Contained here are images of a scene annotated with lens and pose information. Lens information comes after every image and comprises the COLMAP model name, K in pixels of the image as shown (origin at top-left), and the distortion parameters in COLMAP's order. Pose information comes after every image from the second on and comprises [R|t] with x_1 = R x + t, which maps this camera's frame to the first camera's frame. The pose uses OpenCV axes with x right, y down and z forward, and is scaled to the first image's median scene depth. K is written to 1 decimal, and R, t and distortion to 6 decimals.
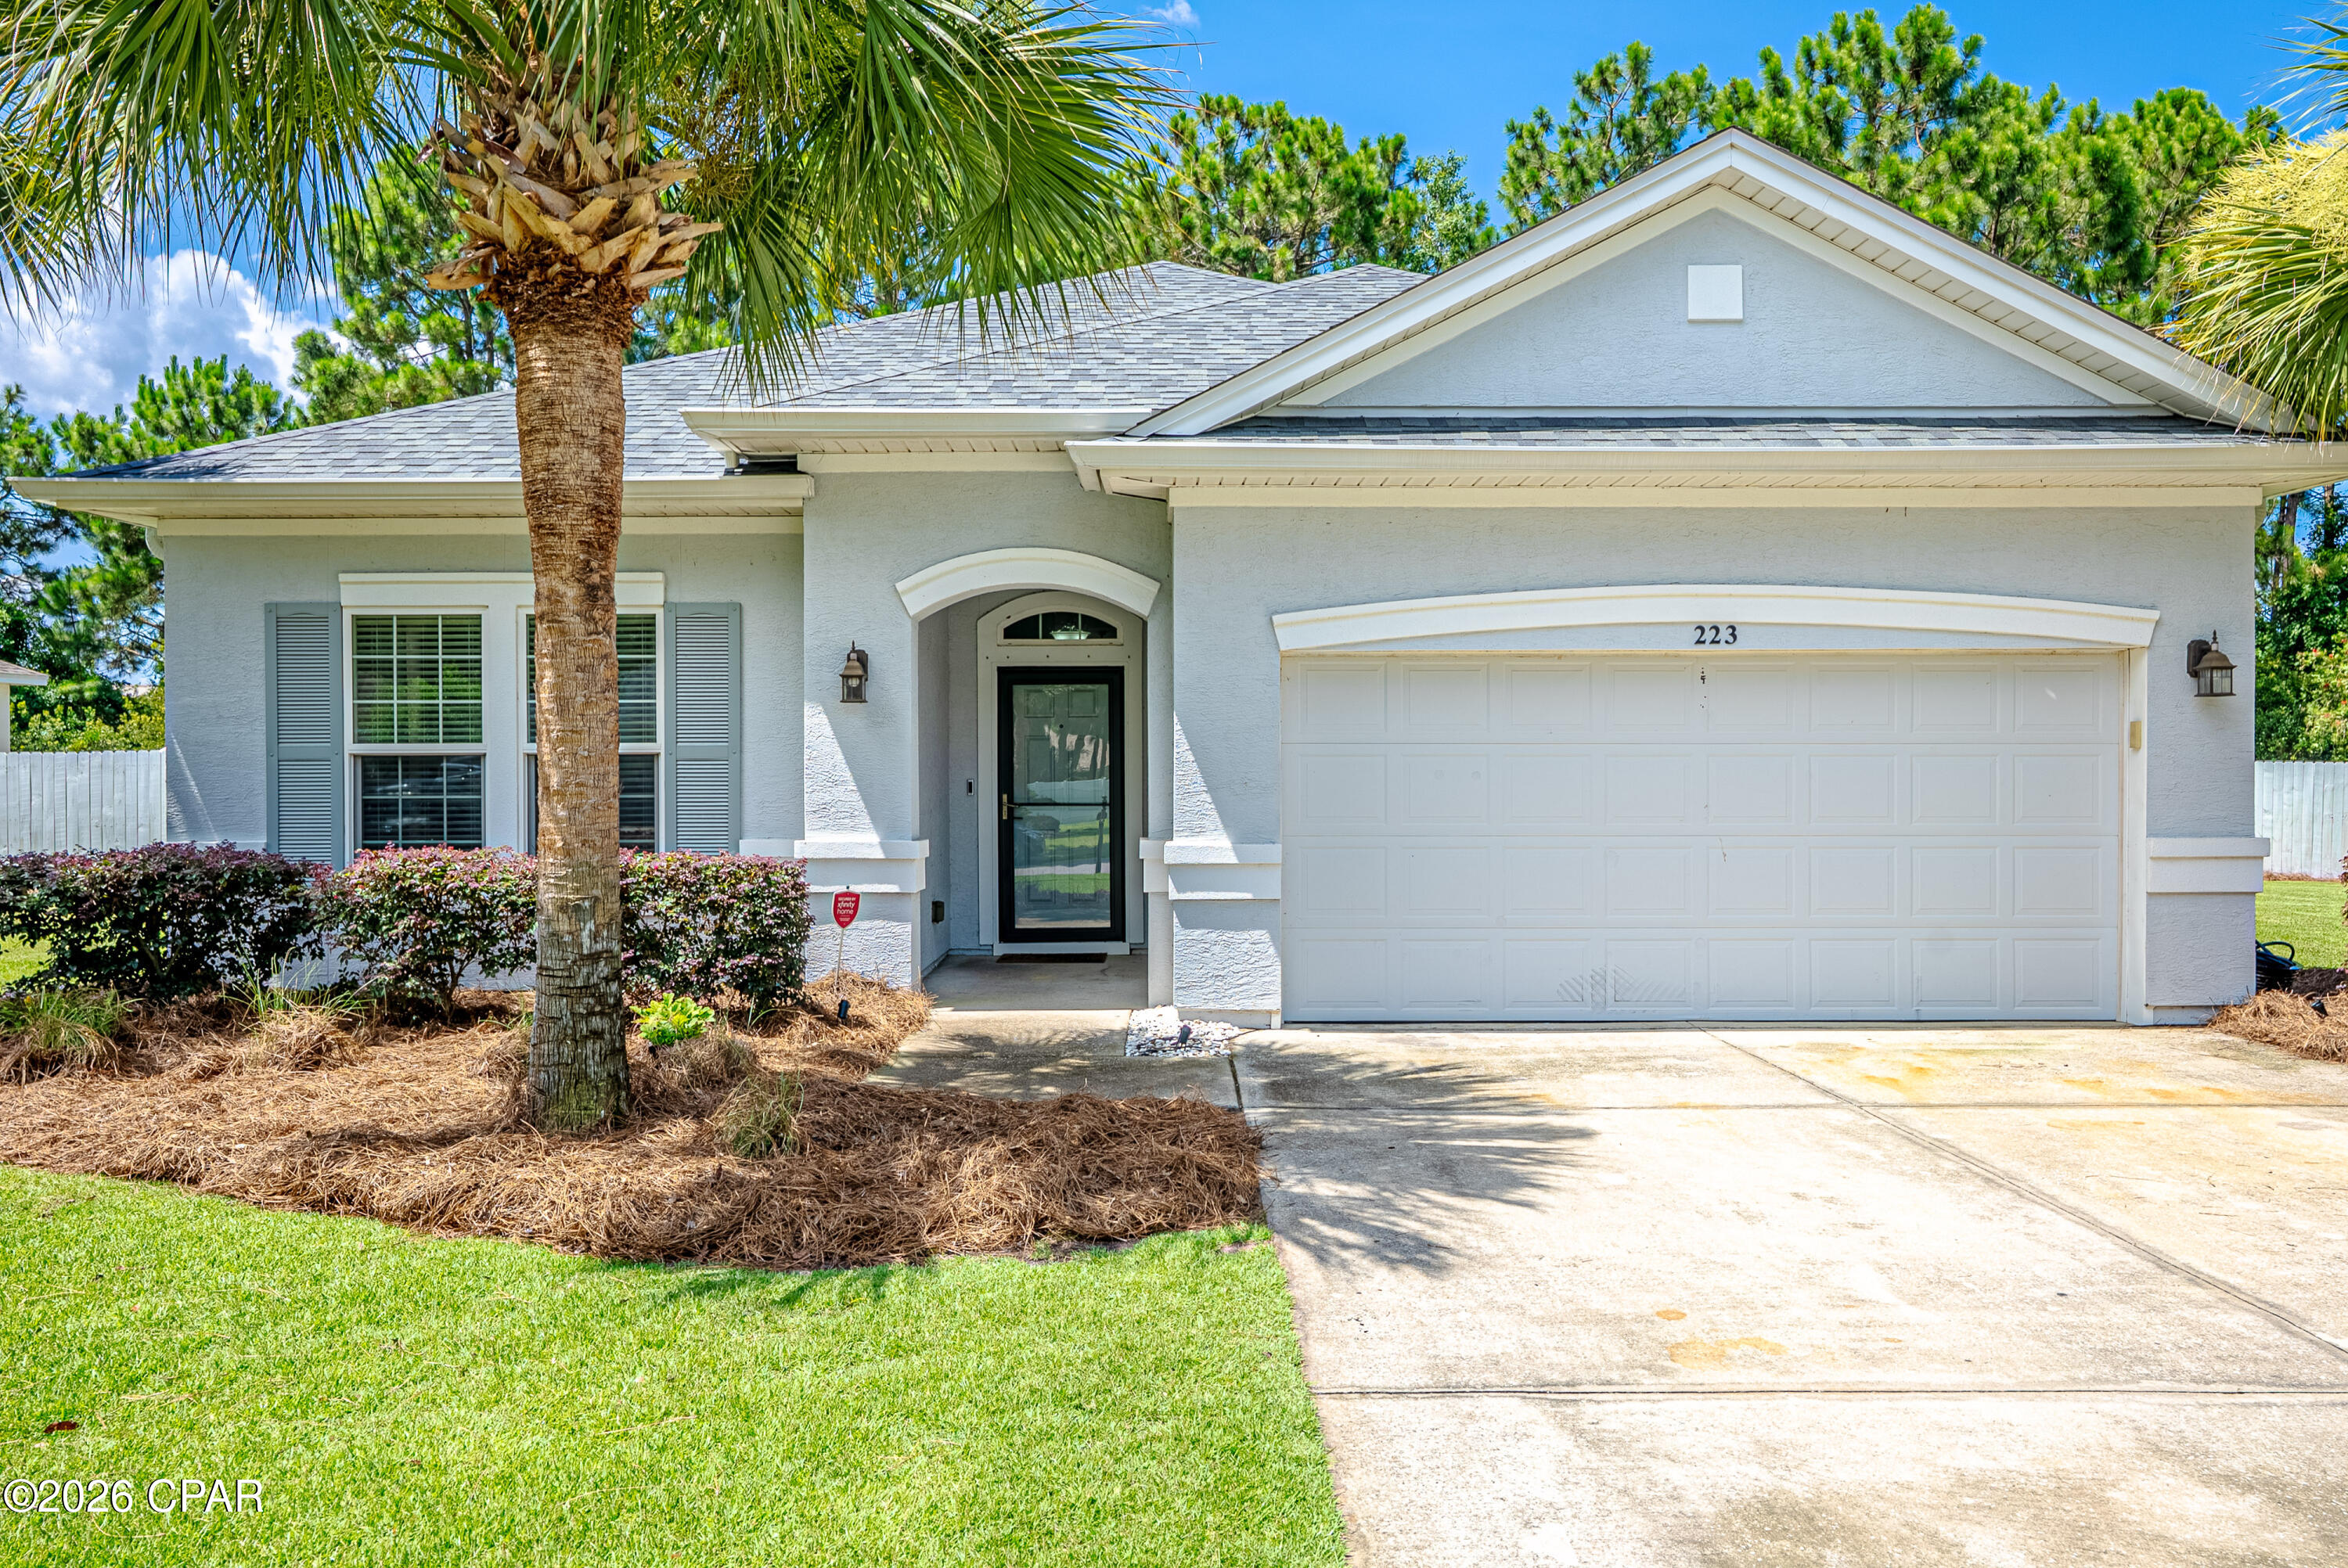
lens RADIAL K [[1636.6, 0, 1165.5], [0, 1636.6, 754.4], [0, 0, 1]] dist [0.002851, 0.015624]
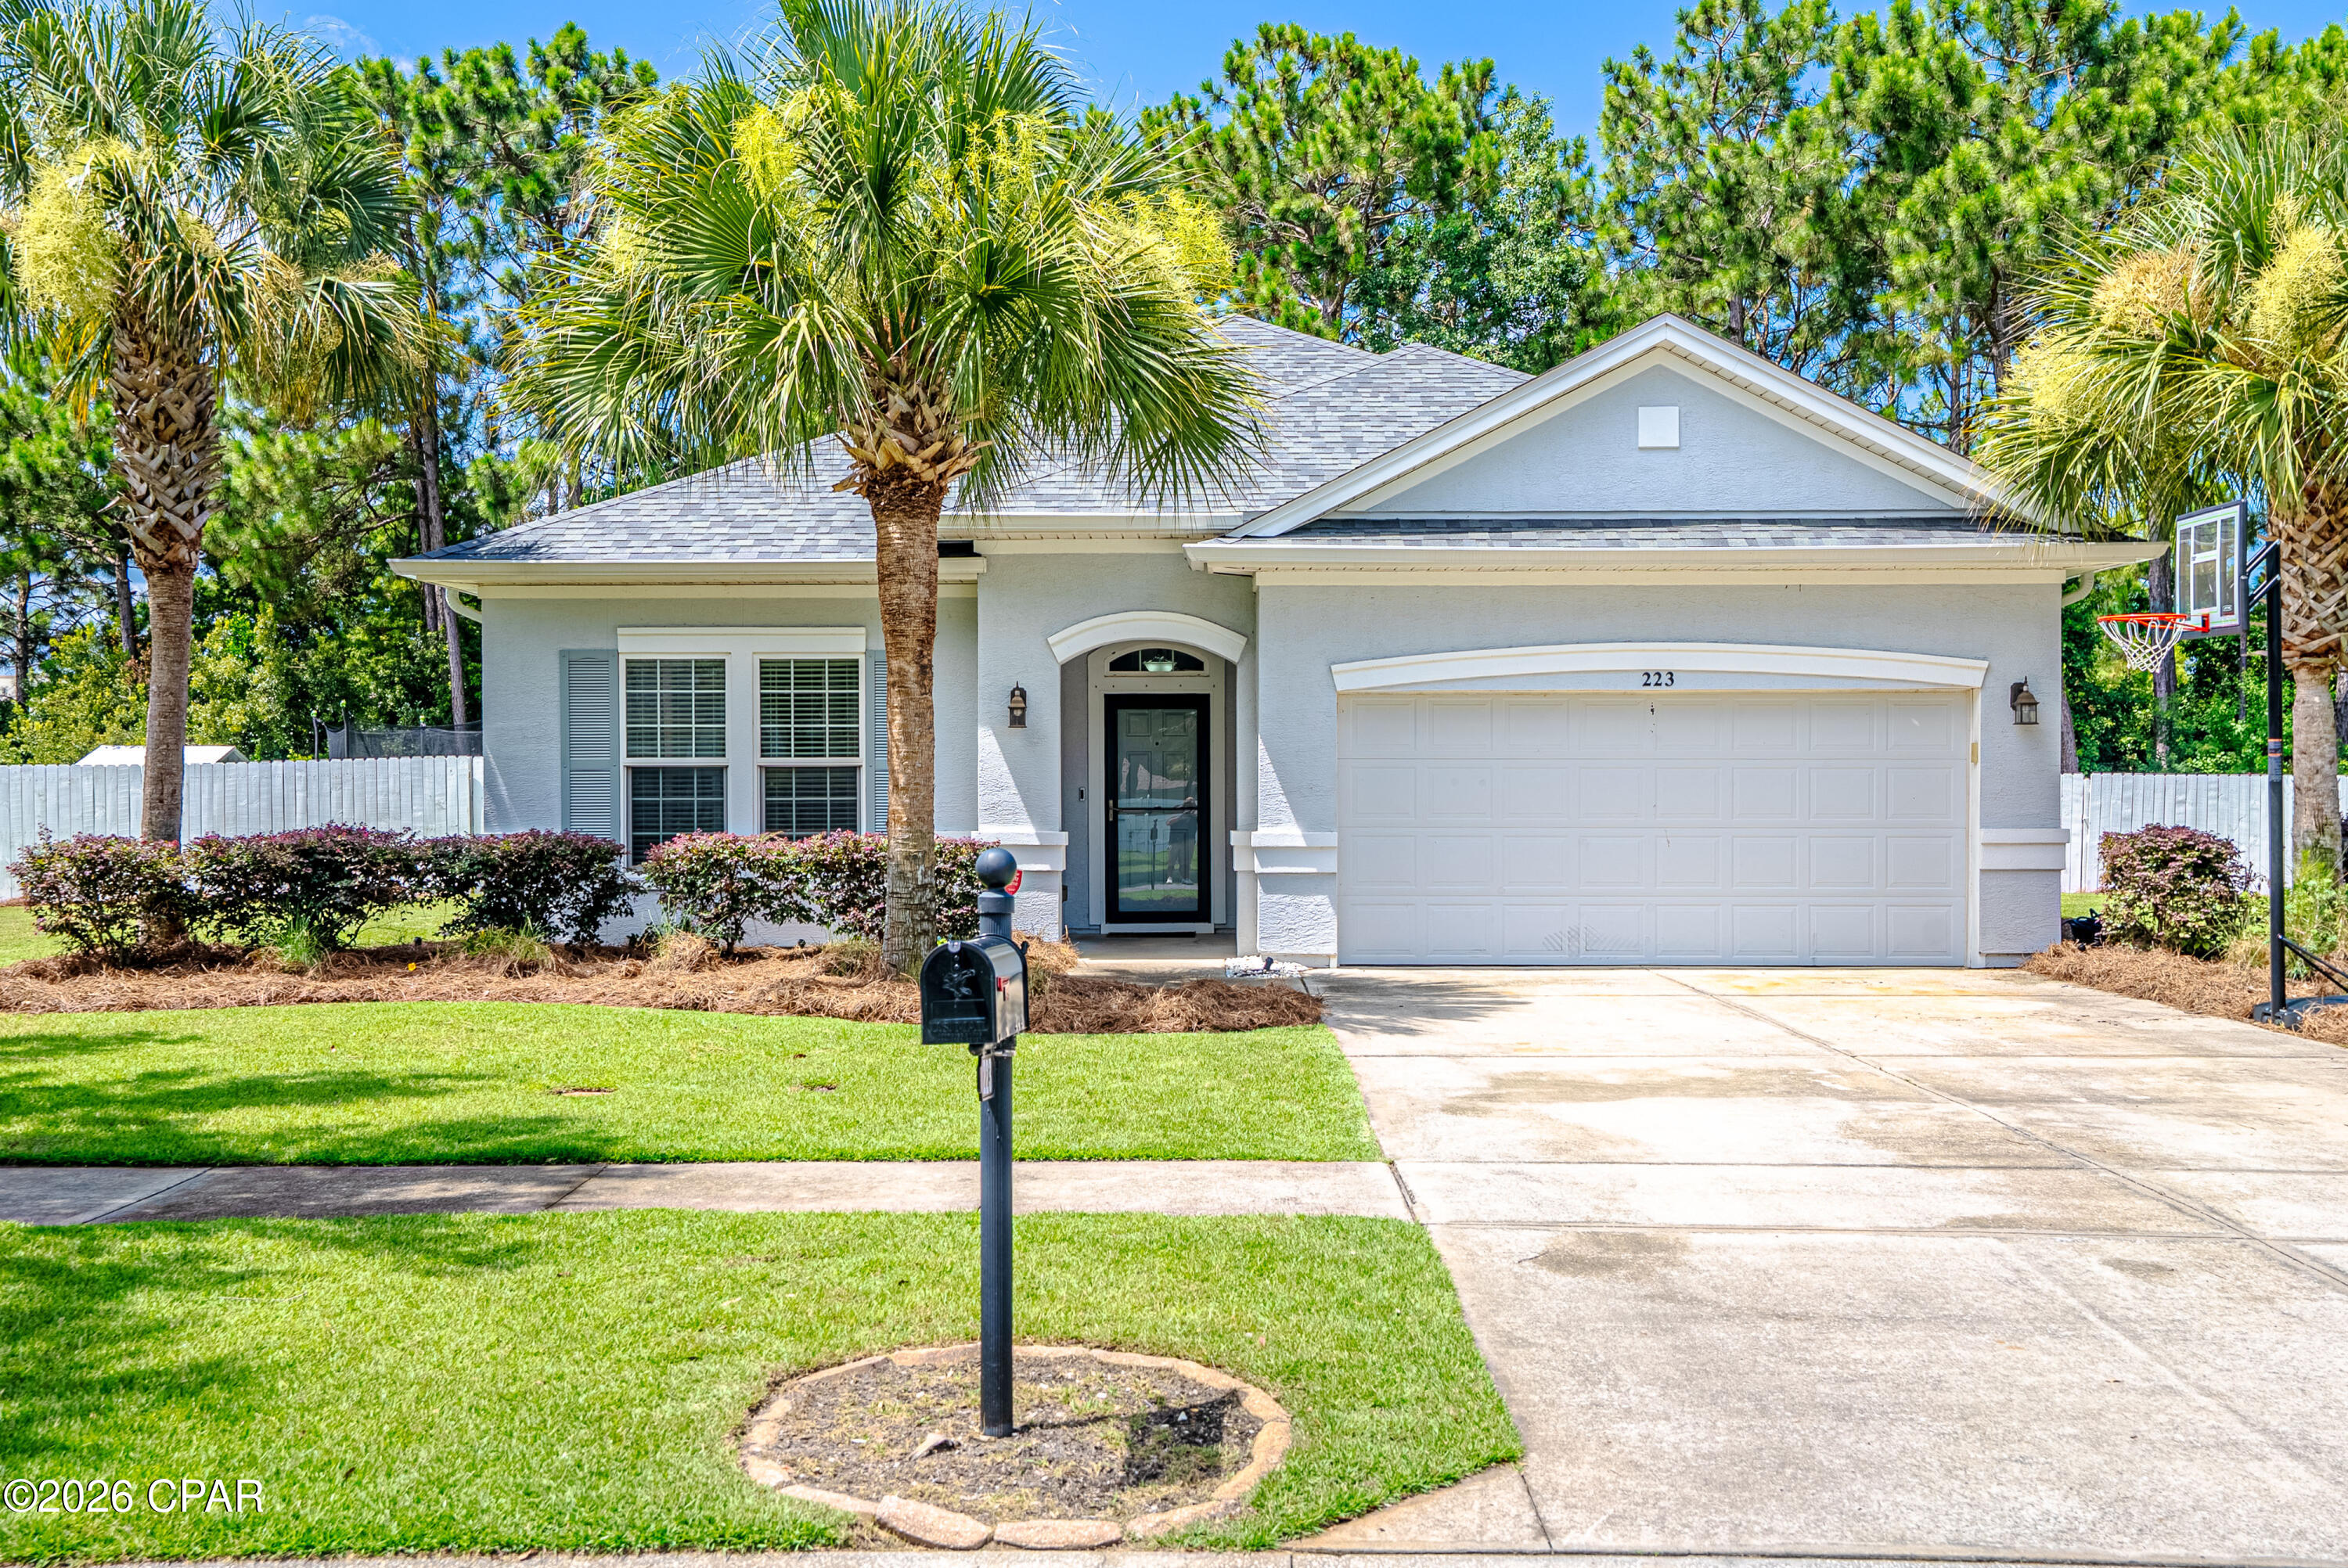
lens RADIAL K [[2250.9, 0, 1187.6], [0, 2250.9, 773.0], [0, 0, 1]] dist [0.091134, 0.000000]
pose [[0.999992, 0.001418, -0.003674, -0.047125], [-0.001414, 0.999998, 0.001351, 0.002749], [0.003676, -0.001346, 0.999992, -0.873129]]
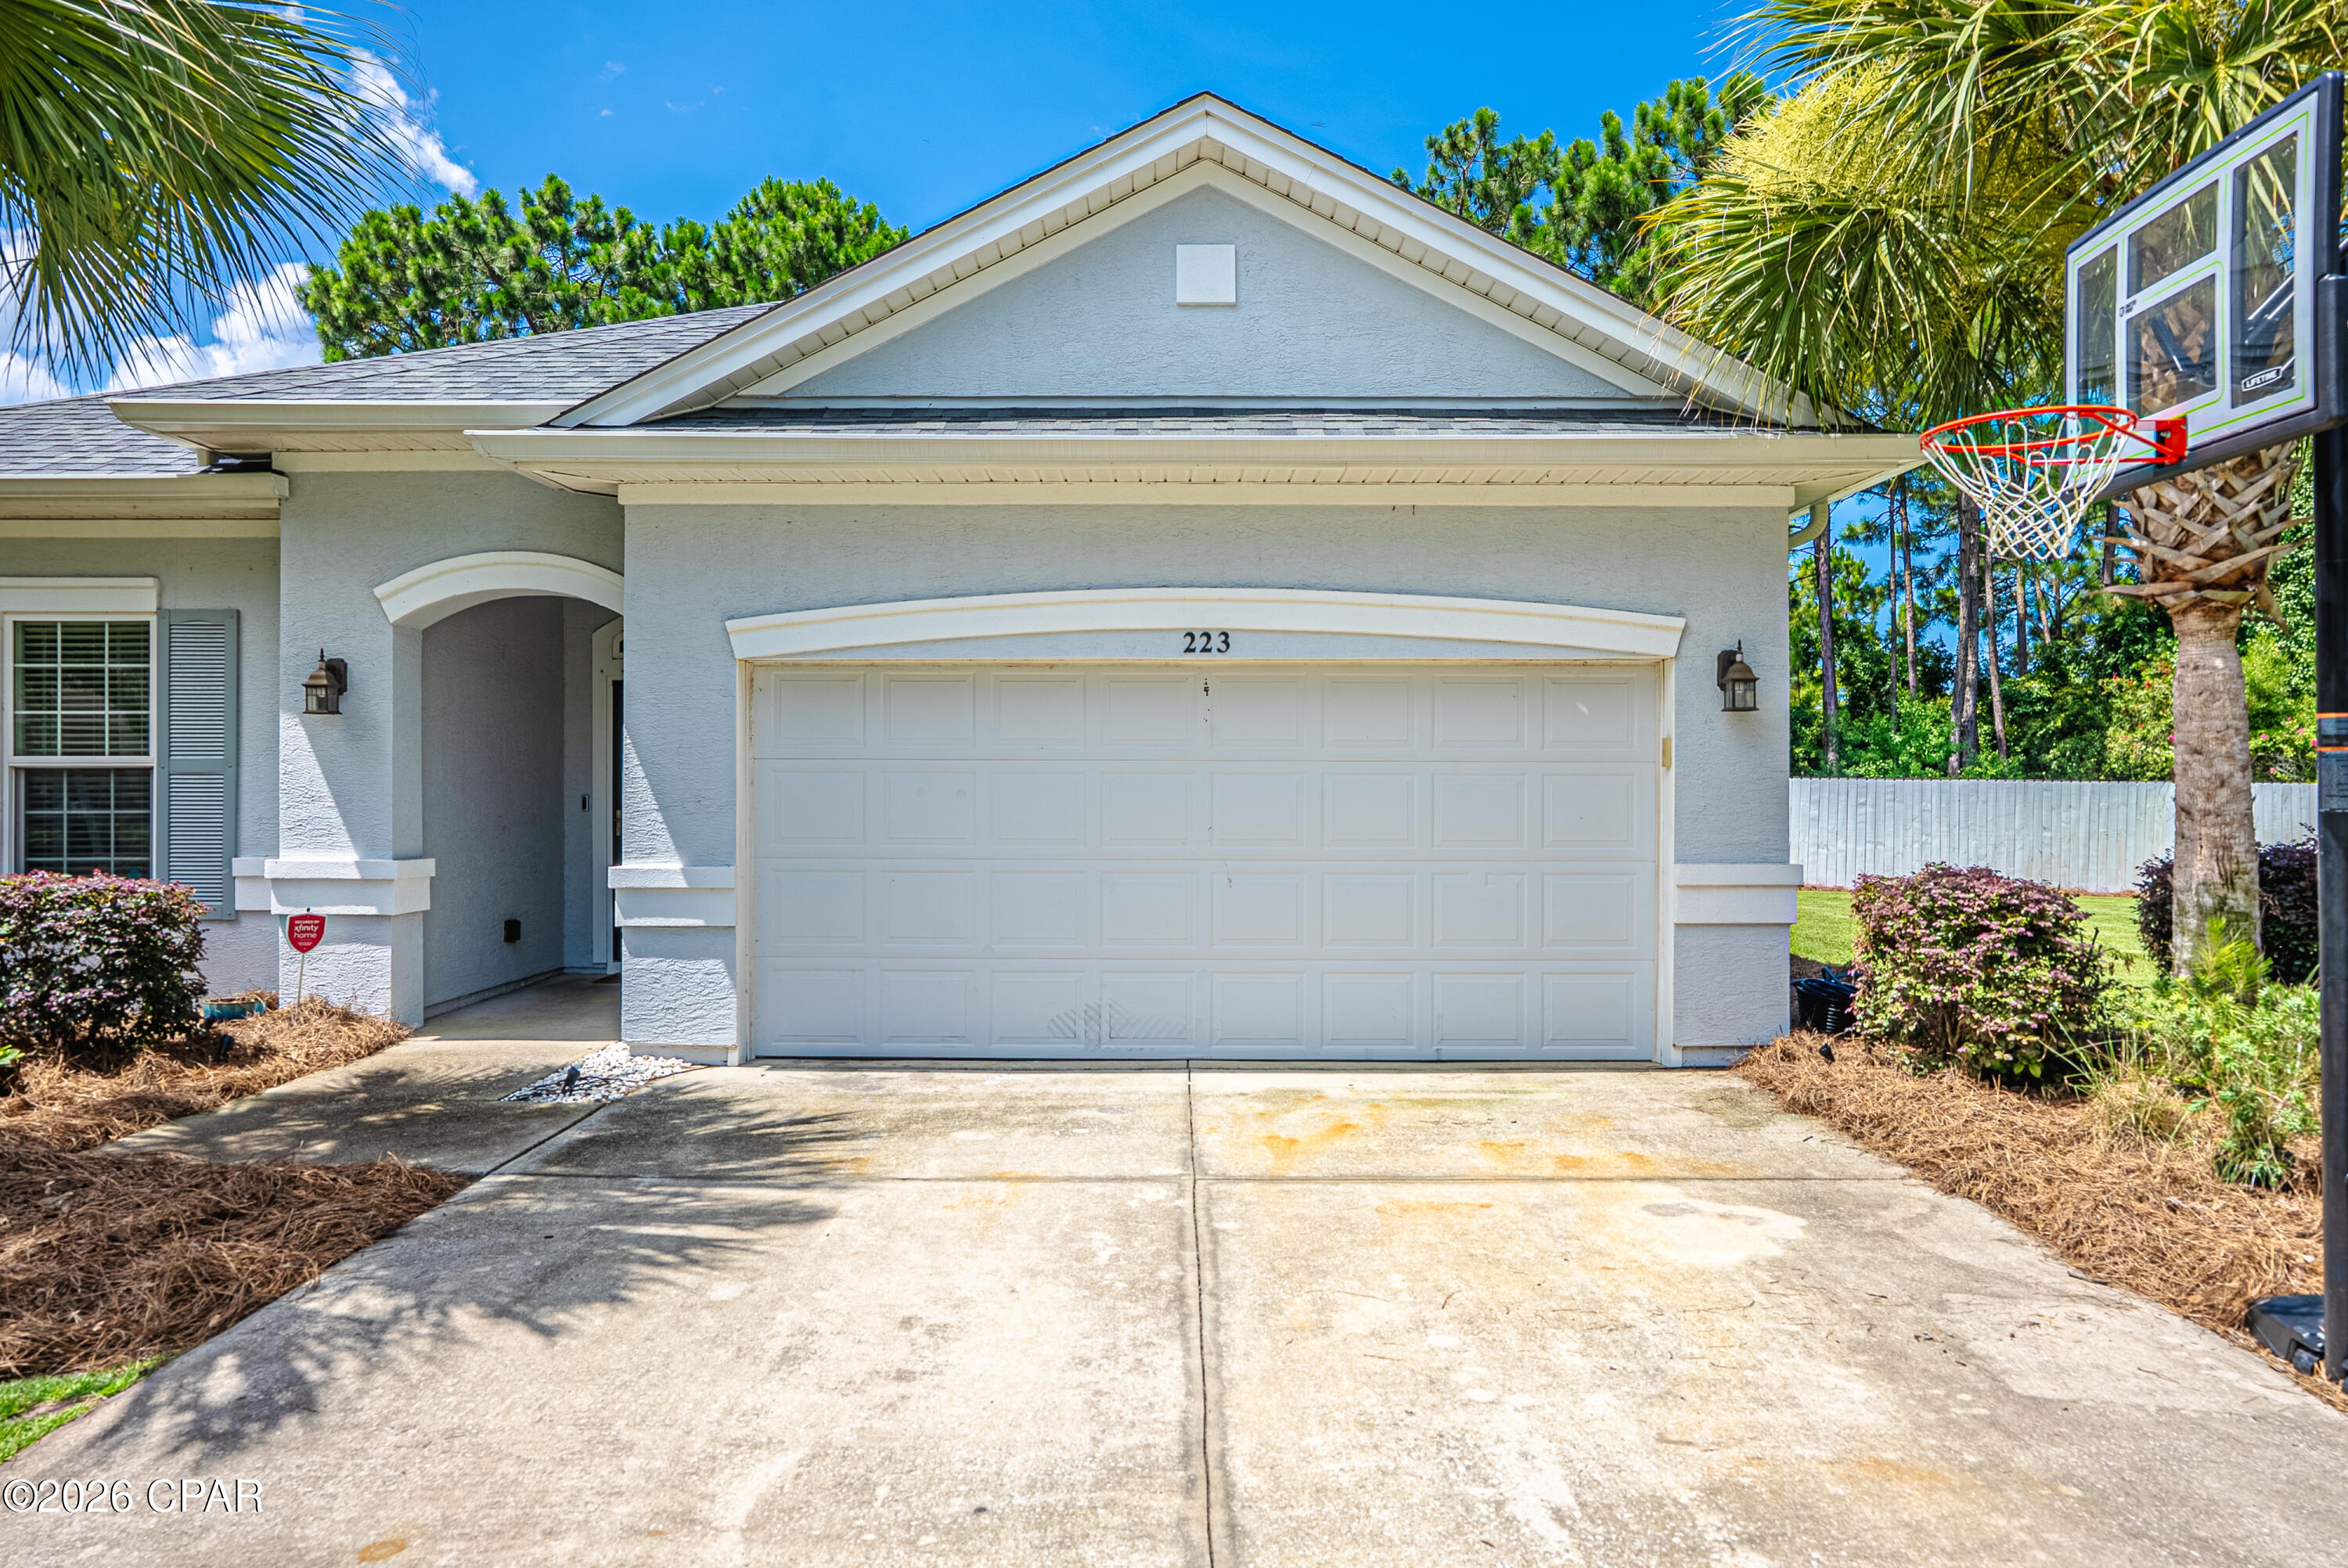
lens RADIAL K [[1454.7, 0, 1162.1], [0, 1454.7, 757.8], [0, 0, 1]] dist [-0.010371, 0.013932]
pose [[0.999866, 0.003731, -0.015969, 0.322766], [-0.003879, 0.999950, -0.009235, -0.000368], [0.015934, 0.009295, 0.999830, 0.178542]]
